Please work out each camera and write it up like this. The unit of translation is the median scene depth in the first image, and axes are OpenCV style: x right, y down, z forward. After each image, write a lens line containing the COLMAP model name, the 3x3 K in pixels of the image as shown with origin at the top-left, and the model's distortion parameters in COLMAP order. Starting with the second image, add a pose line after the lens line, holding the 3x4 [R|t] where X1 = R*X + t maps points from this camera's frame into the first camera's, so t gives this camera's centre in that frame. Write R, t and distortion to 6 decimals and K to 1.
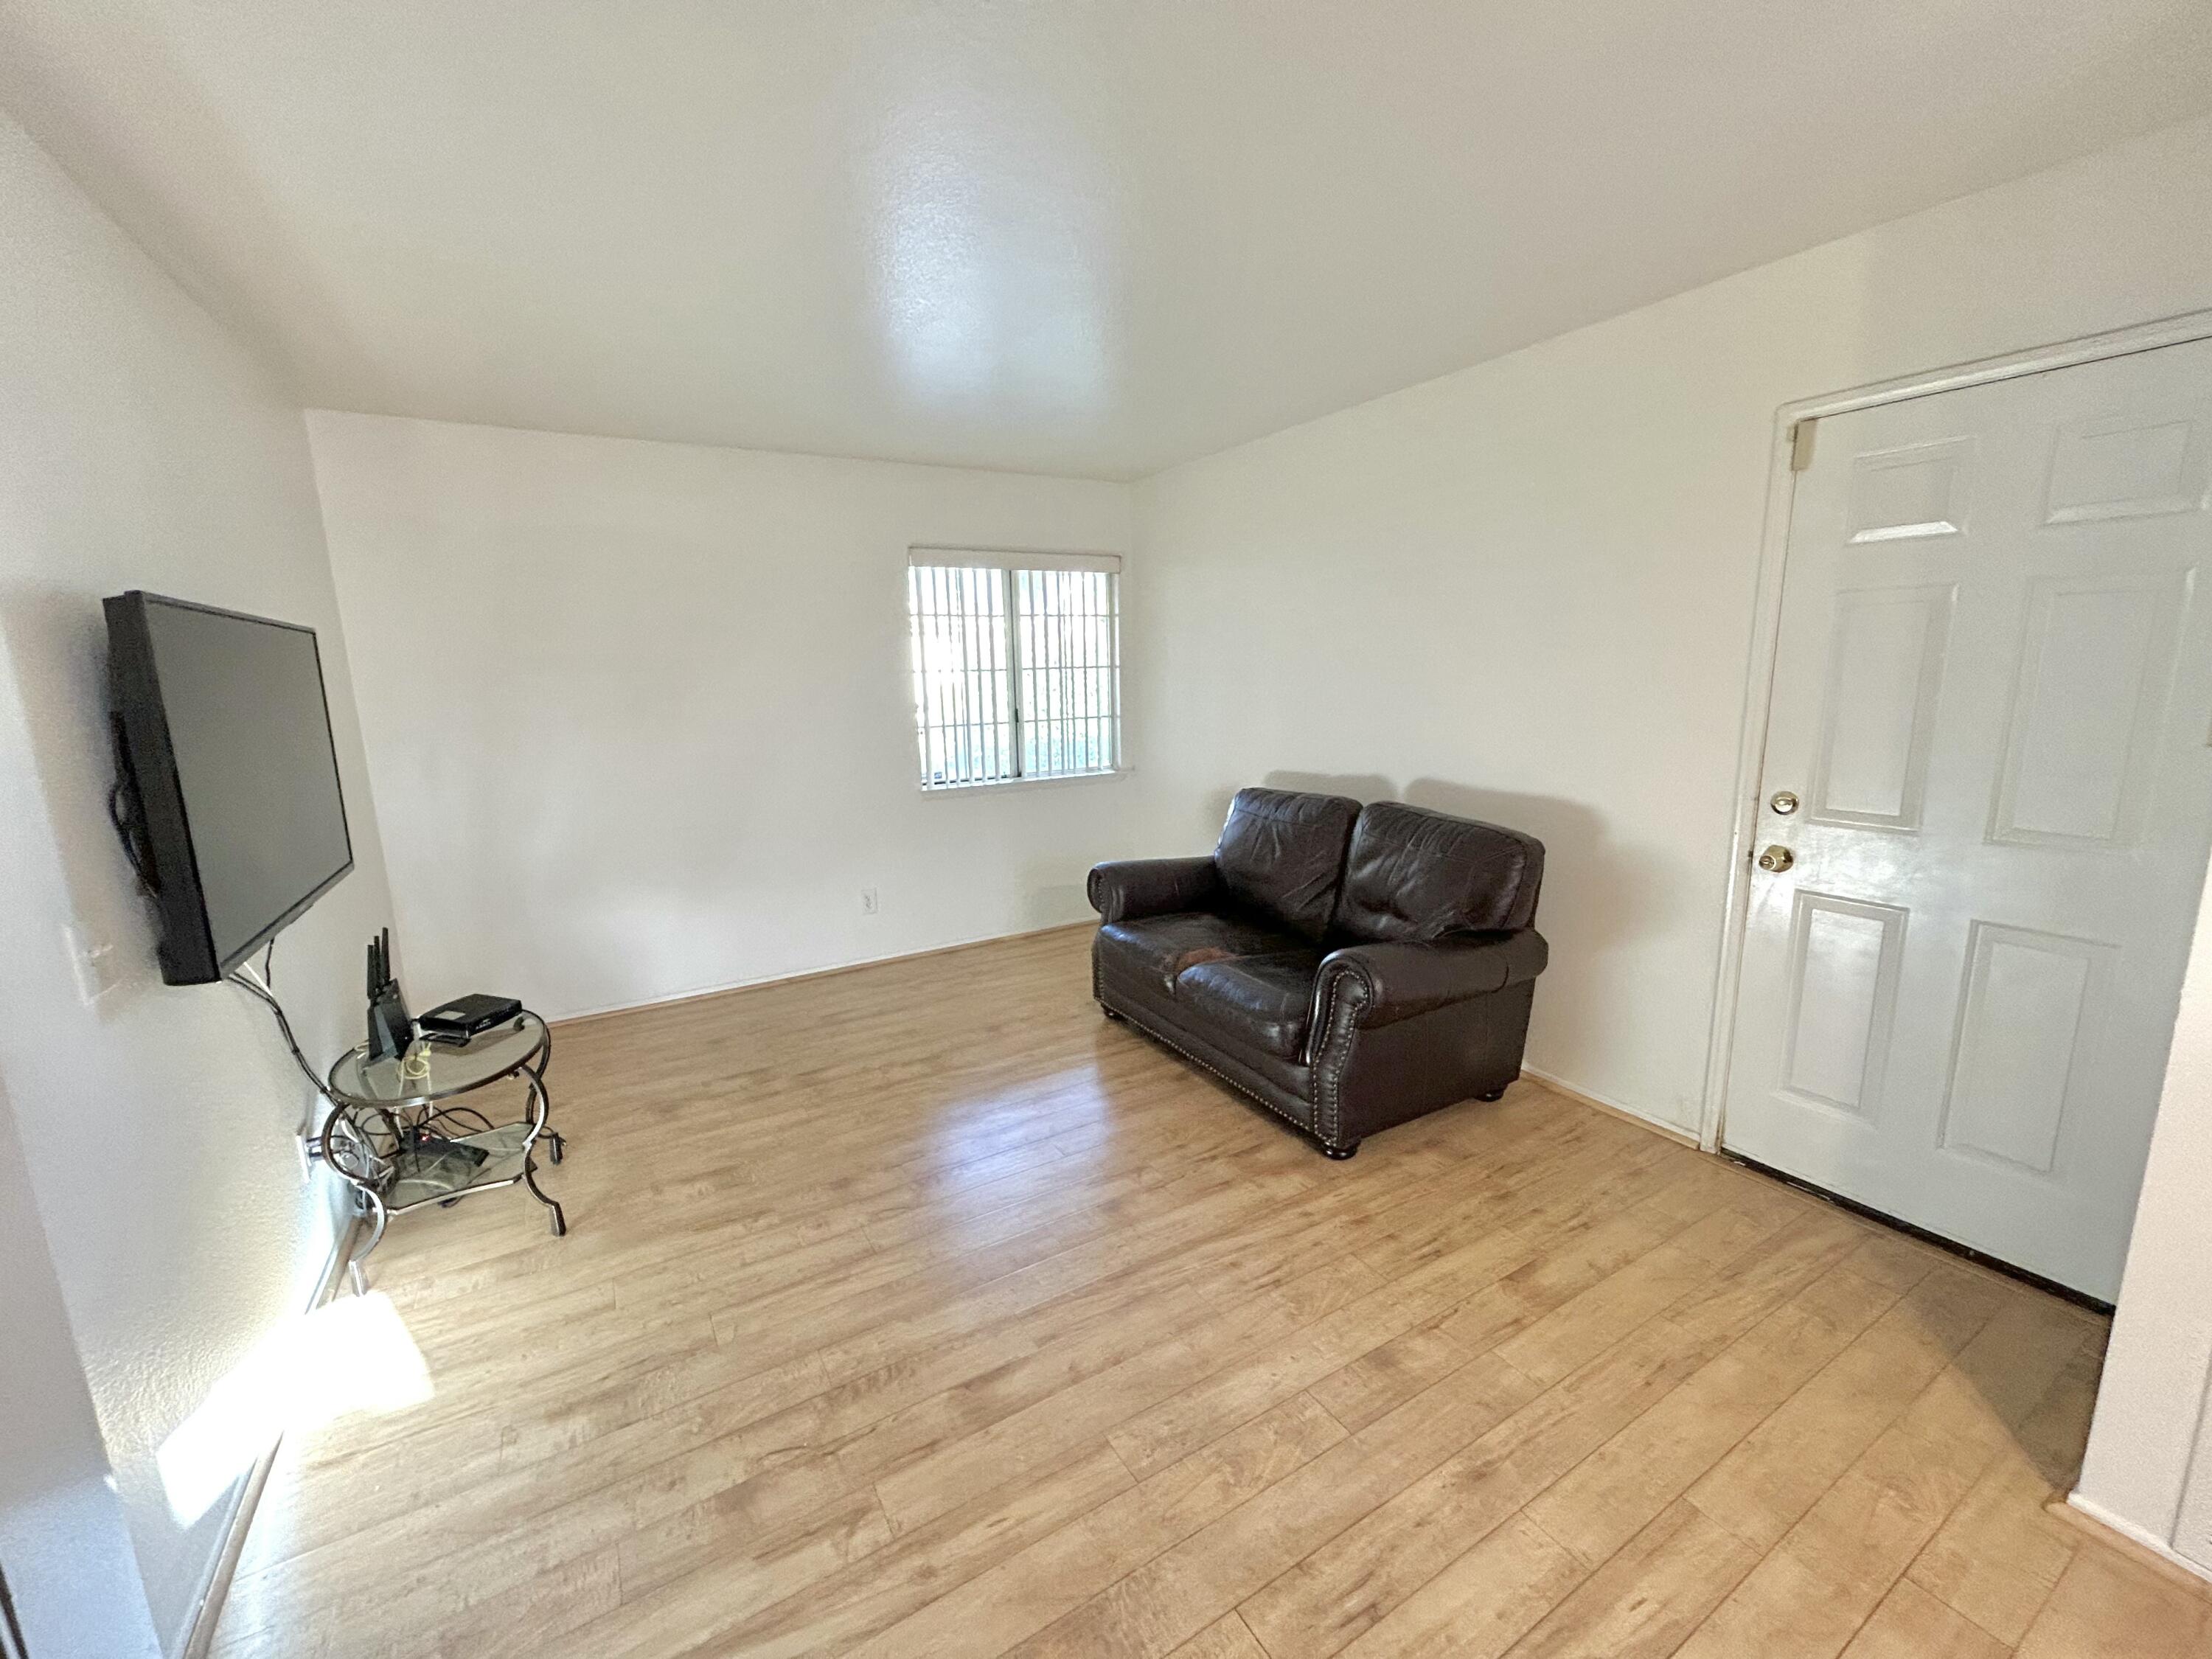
lens RADIAL K [[892.0, 0, 1105.9], [0, 892.0, 829.7], [0, 0, 1]] dist [-0.000308, 0.000593]
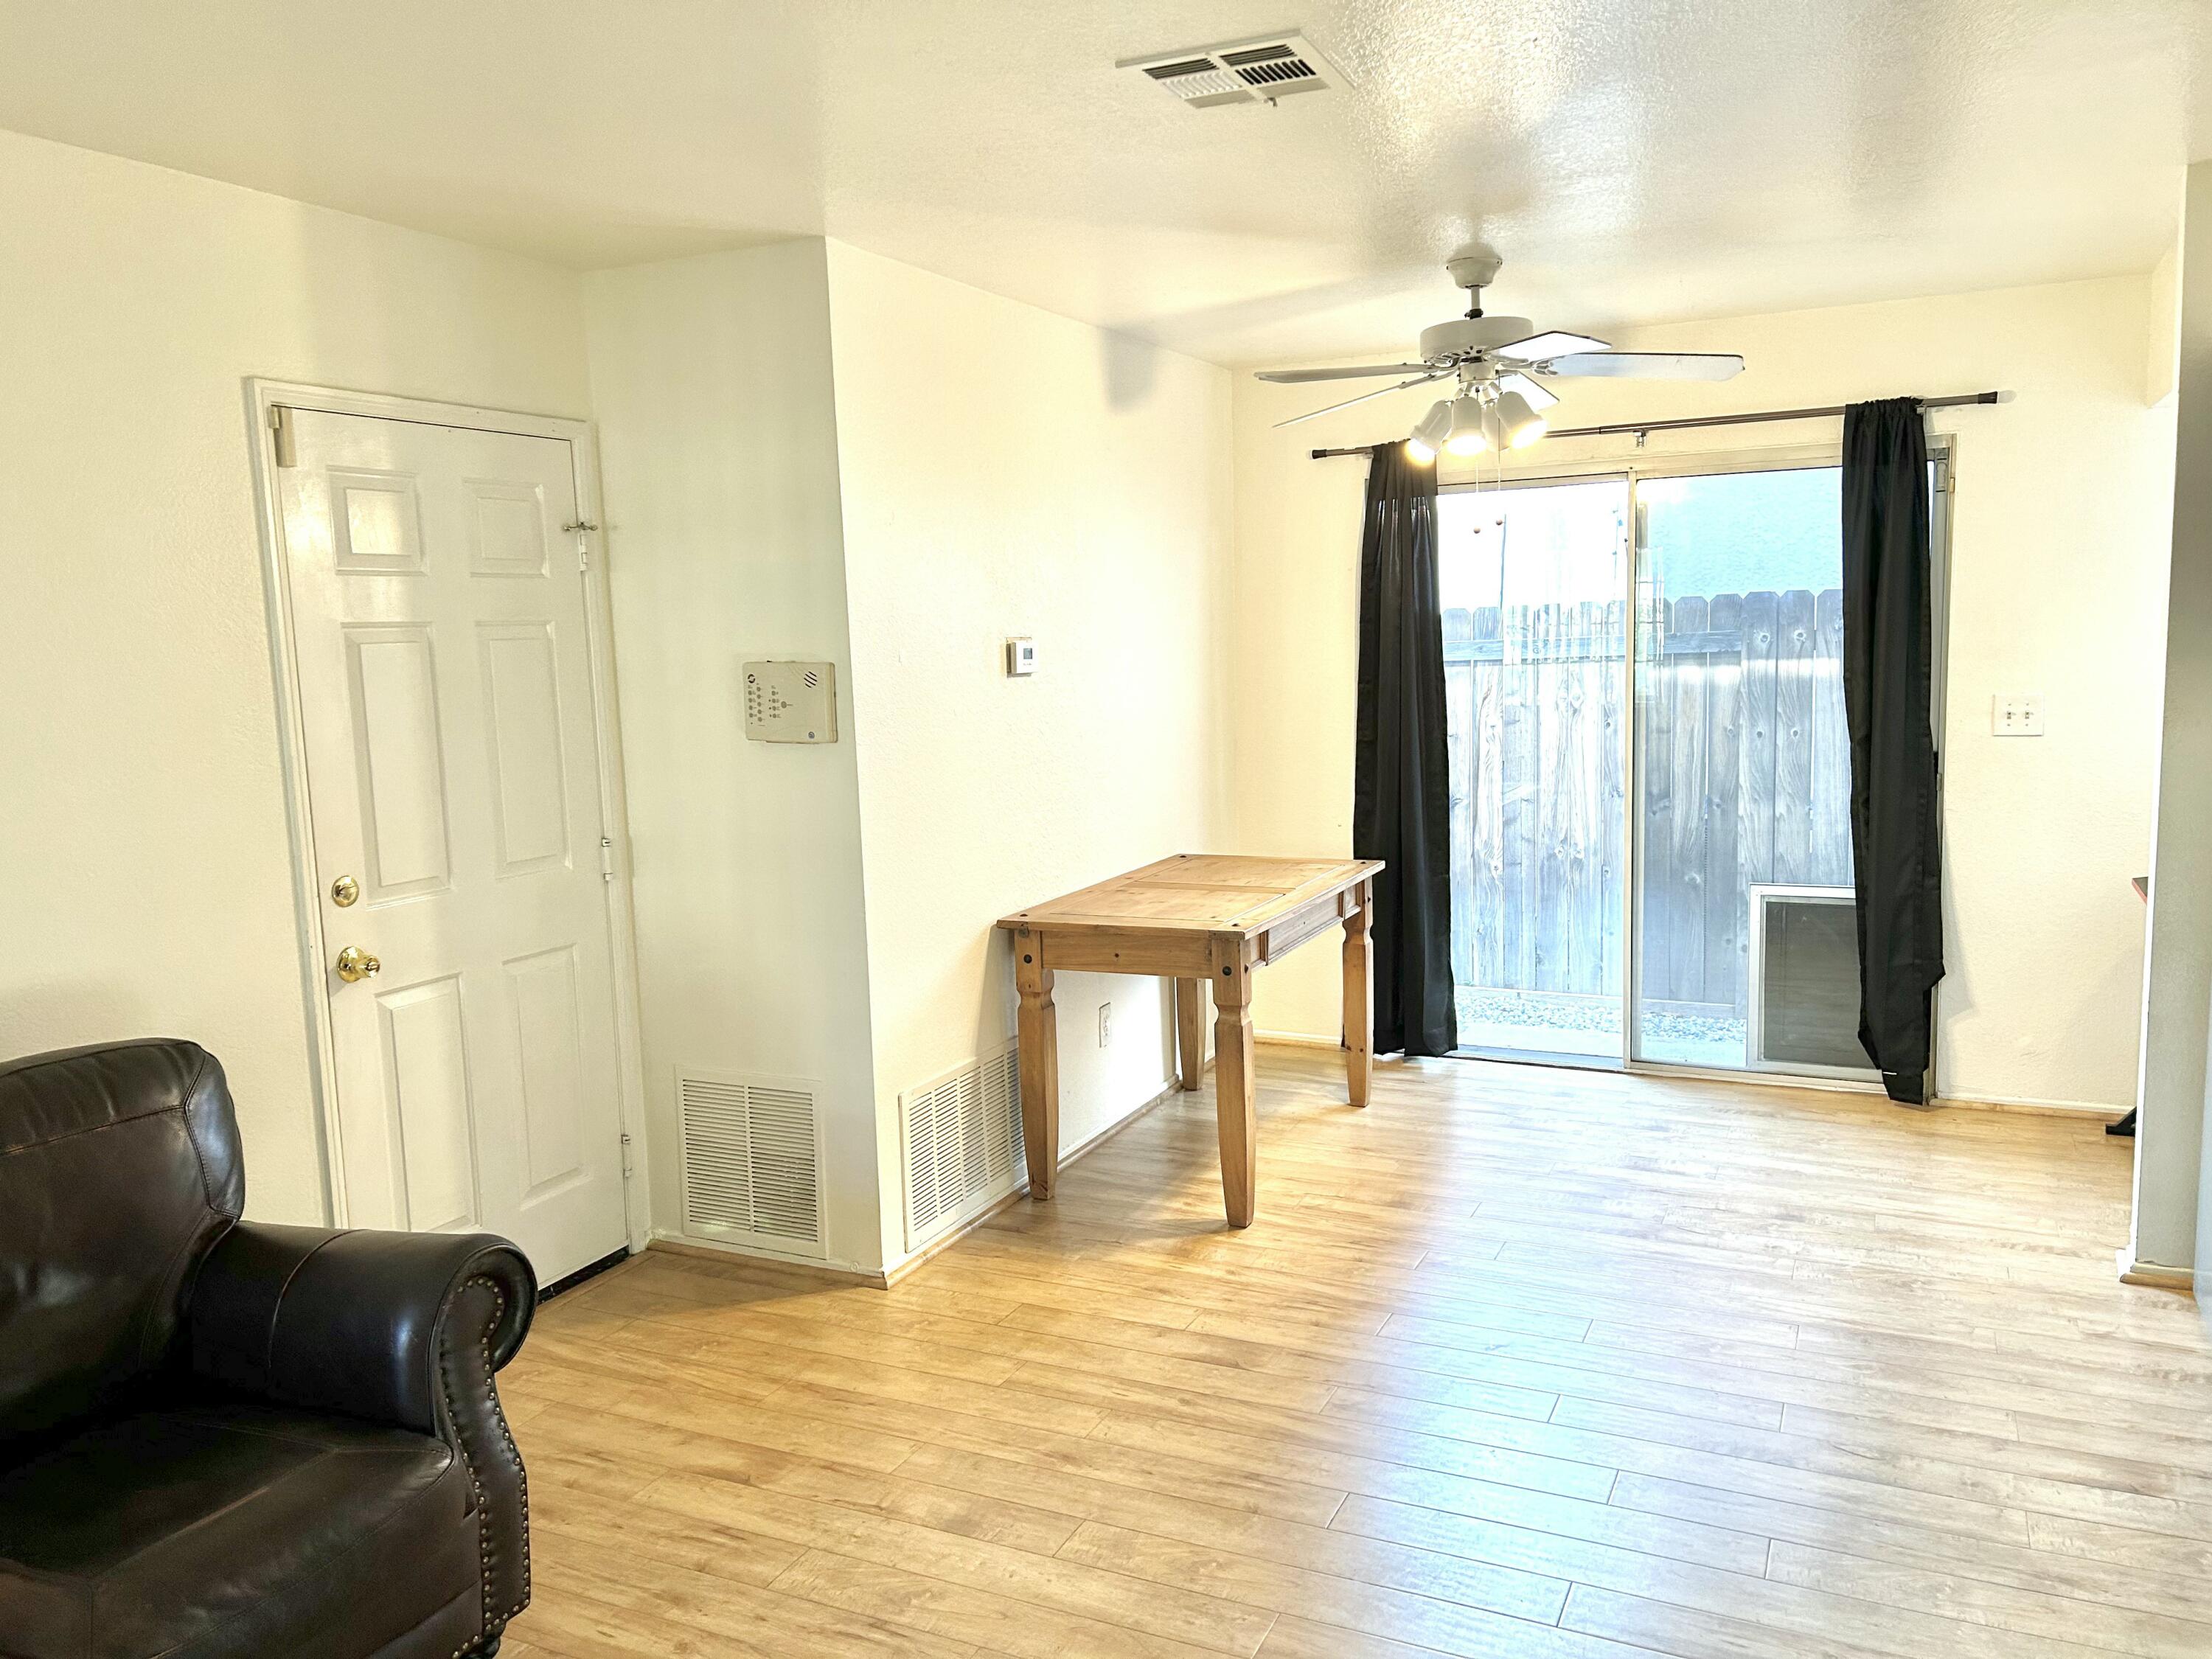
lens RADIAL K [[1644.6, 0, 1104.6], [0, 1644.6, 833.9], [0, 0, 1]] dist [0.060164, -0.073116]
pose [[-0.550500, -0.069330, 0.831951, -0.957235], [0.187485, 0.960823, 0.204128, -0.298762], [-0.813510, 0.268351, -0.515935, 1.448956]]
